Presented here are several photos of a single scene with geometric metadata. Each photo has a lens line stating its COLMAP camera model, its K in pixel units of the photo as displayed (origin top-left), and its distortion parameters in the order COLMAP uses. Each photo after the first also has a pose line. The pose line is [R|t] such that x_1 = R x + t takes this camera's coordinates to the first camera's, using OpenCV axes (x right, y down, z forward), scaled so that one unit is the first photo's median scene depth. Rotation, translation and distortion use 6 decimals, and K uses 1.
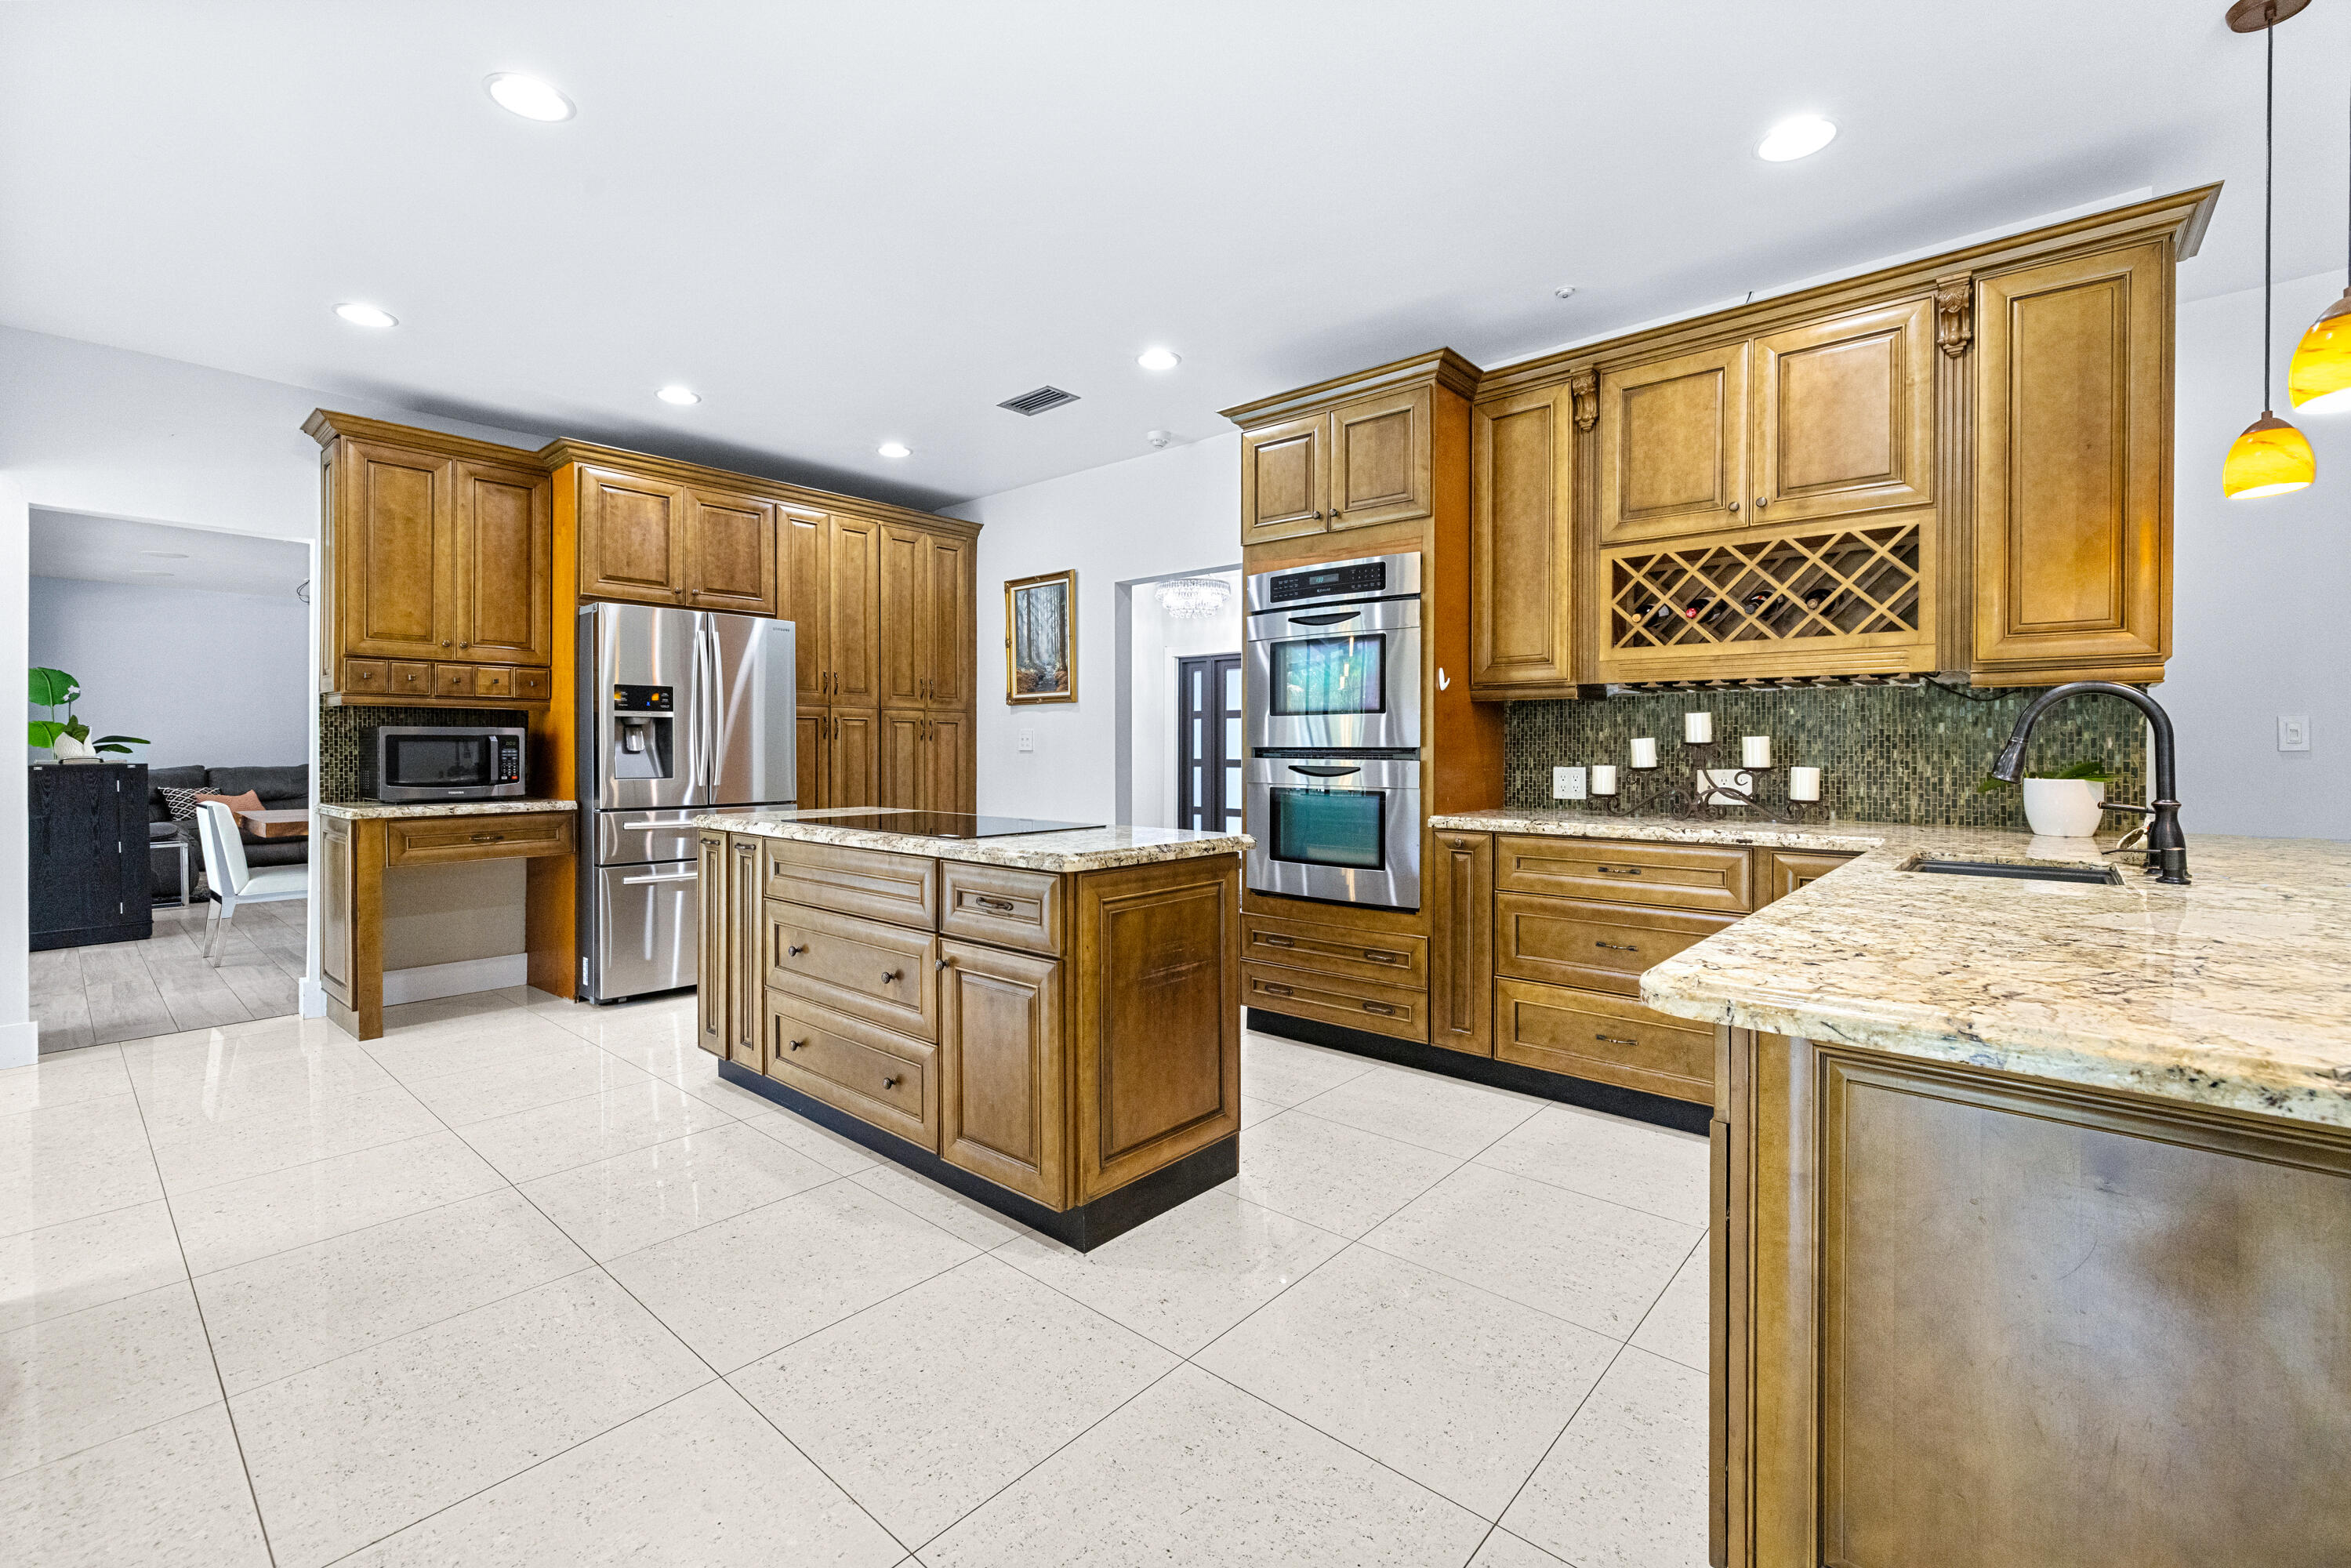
lens RADIAL K [[994.3, 0, 1159.1], [0, 994.3, 757.4], [0, 0, 1]] dist [-0.000852, -0.000301]
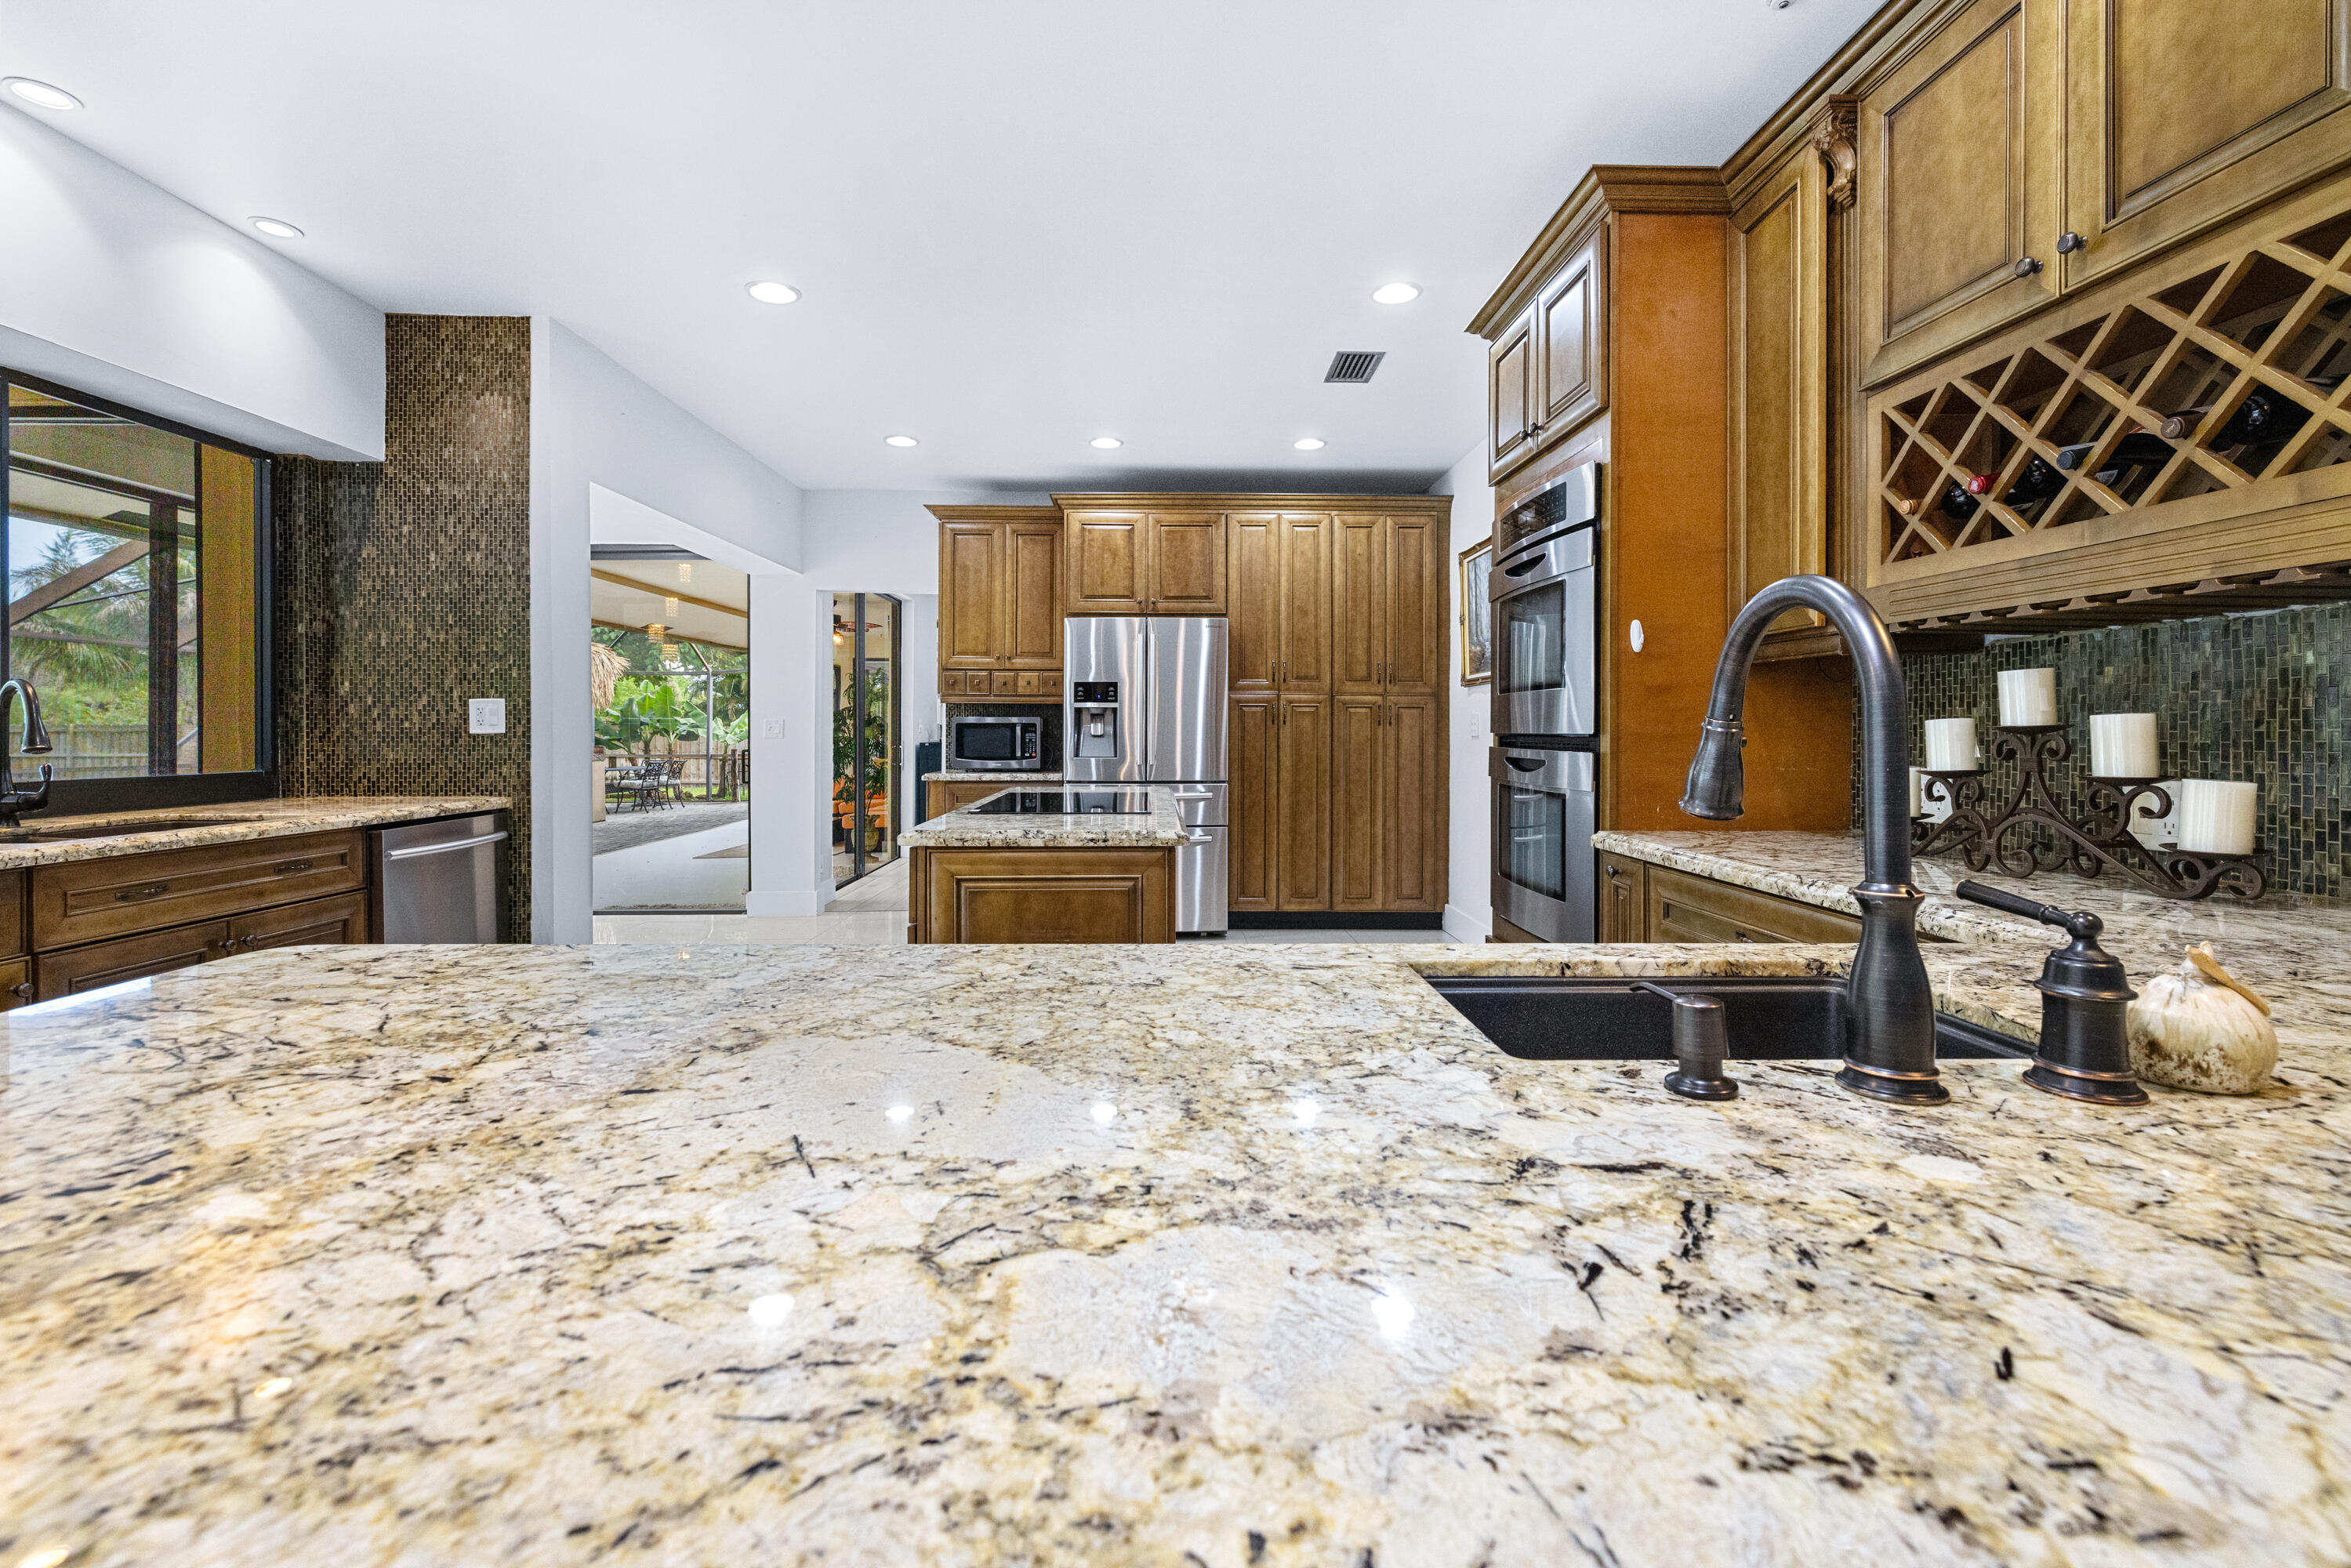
lens RADIAL K [[994.3, 0, 1157.8], [0, 994.3, 734.7], [0, 0, 1]] dist [-0.000852, -0.000301]
pose [[0.677672, 0.003818, -0.735355, 0.460810], [-0.008703, 0.999958, -0.002829, -0.004057], [0.735313, 0.008317, 0.677676, 0.230587]]
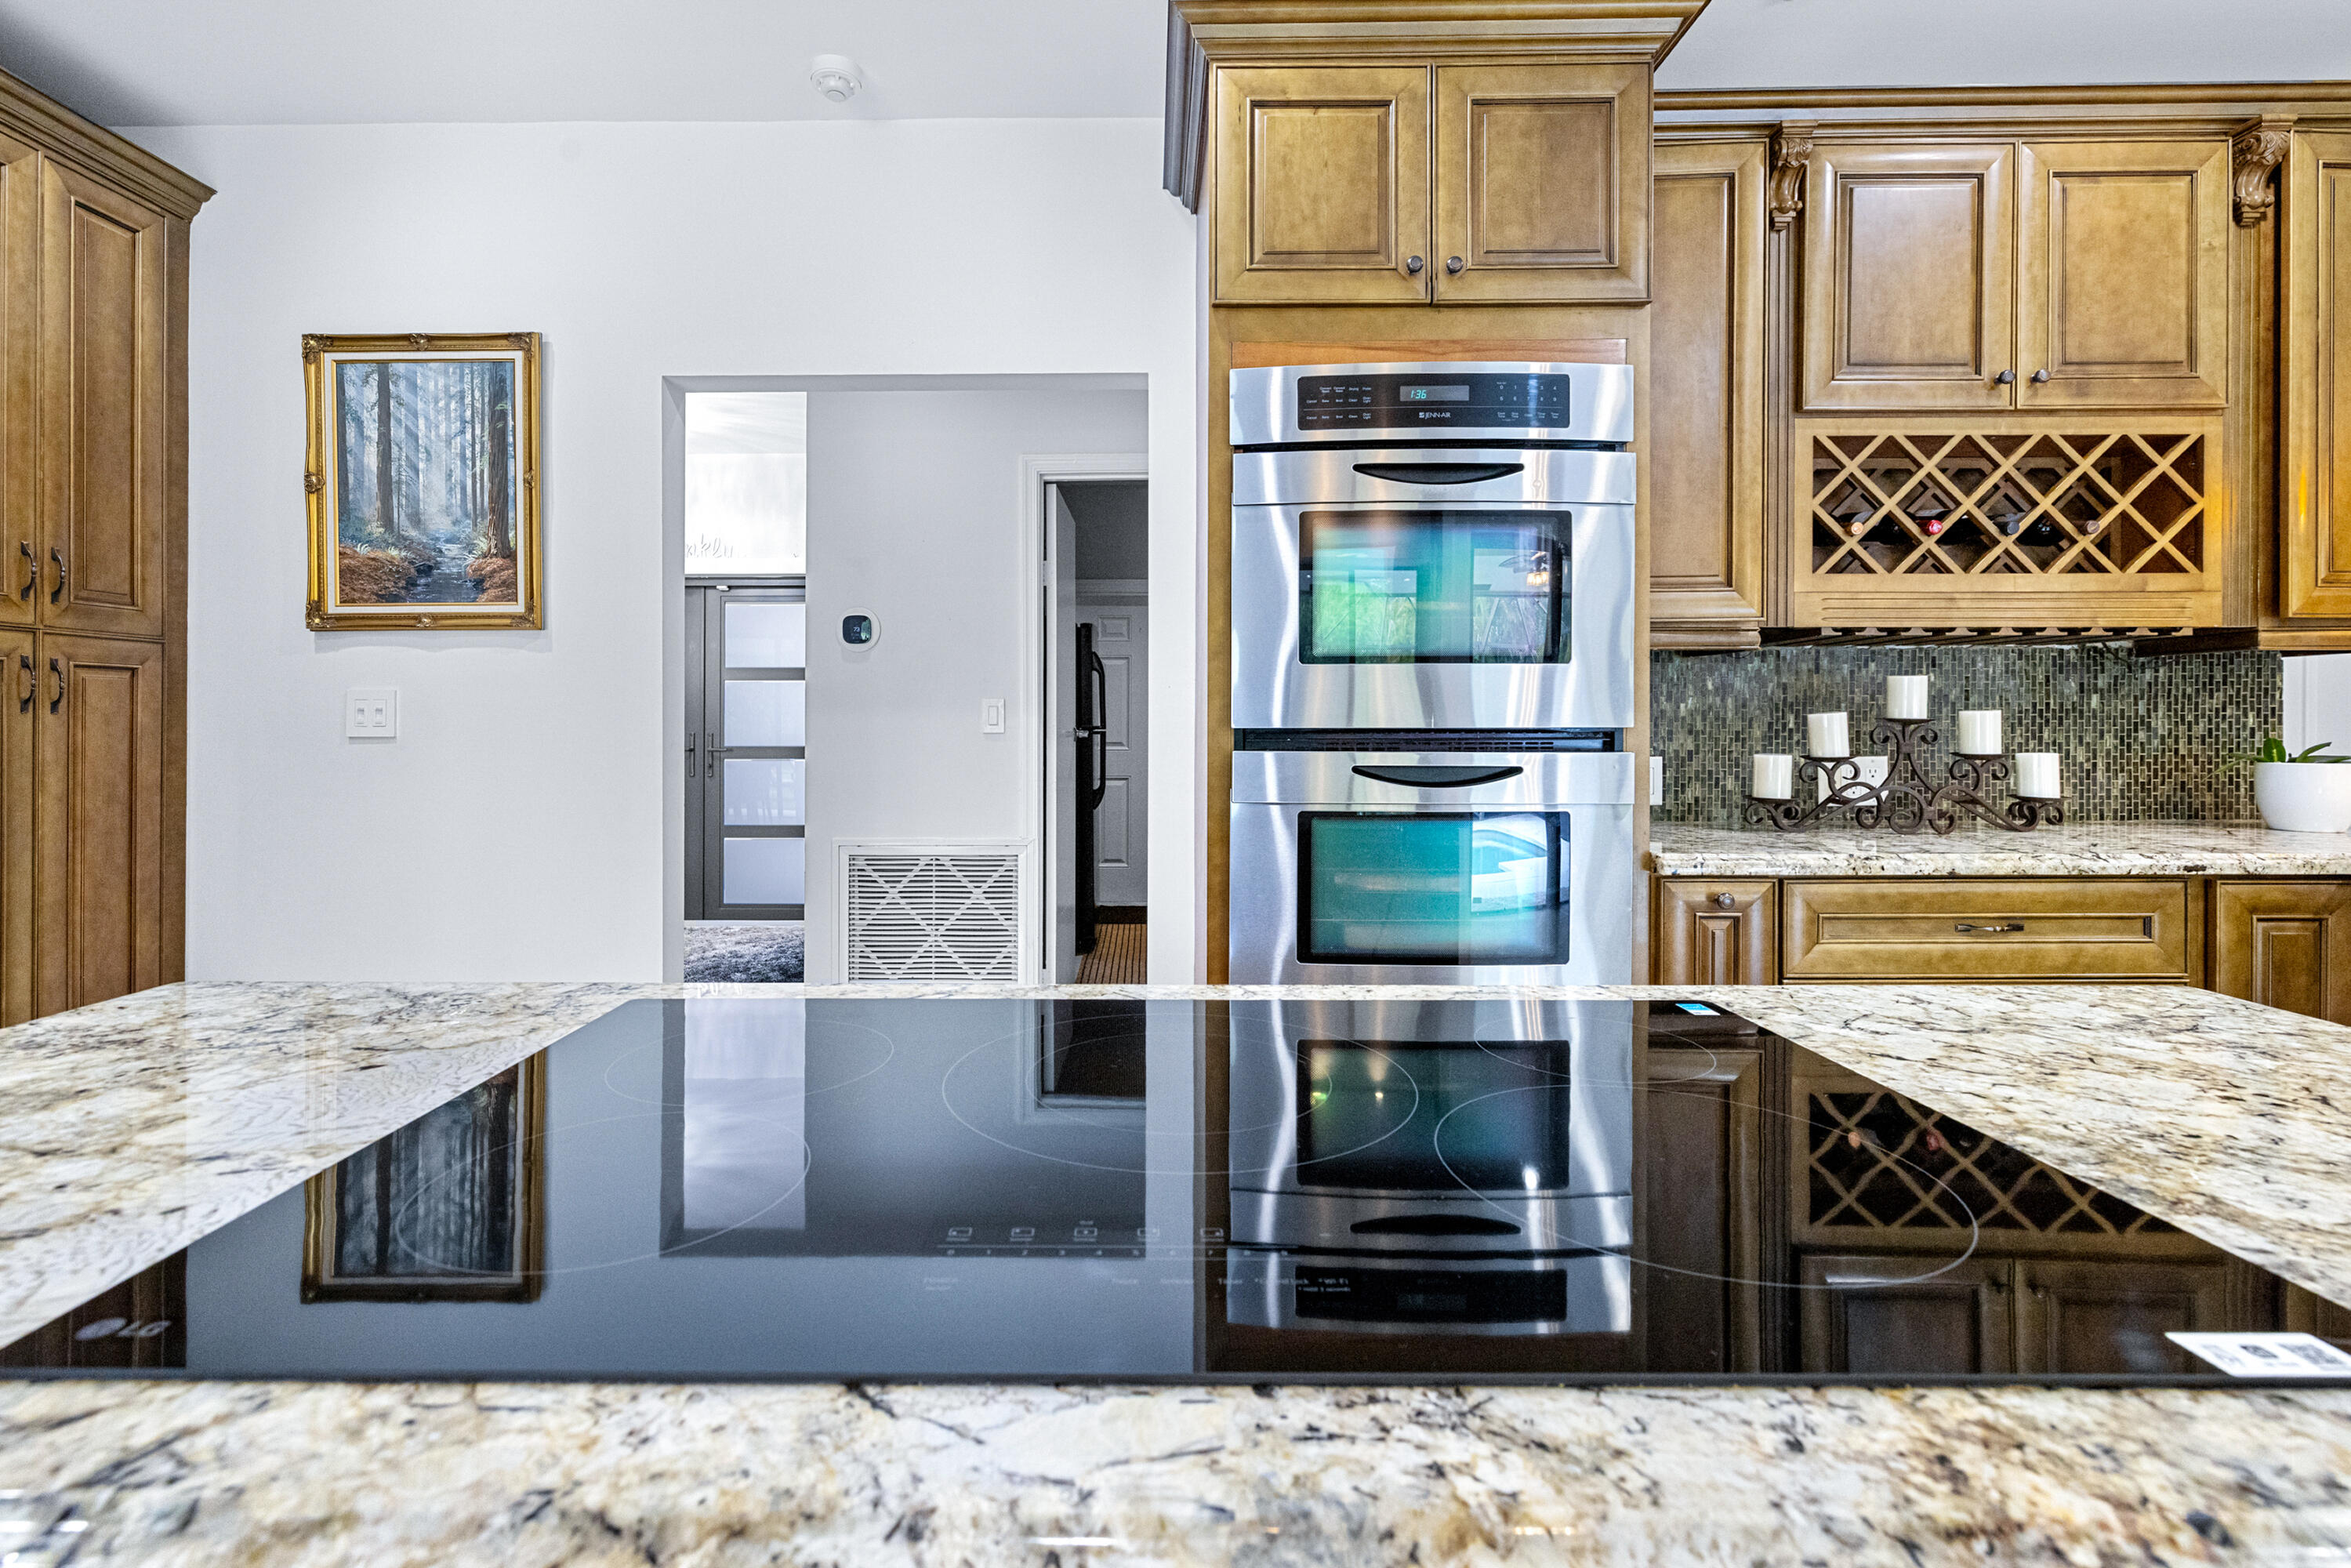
lens RADIAL K [[1085.1, 0, 1116.7], [0, 1085.1, 724.3], [0, 0, 1]] dist [-0.000031, 0.000373]
pose [[0.754631, -0.001286, 0.656148, -0.269811], [0.009466, 0.999915, -0.008926, -0.007145], [-0.656081, 0.012947, 0.754579, 0.592208]]
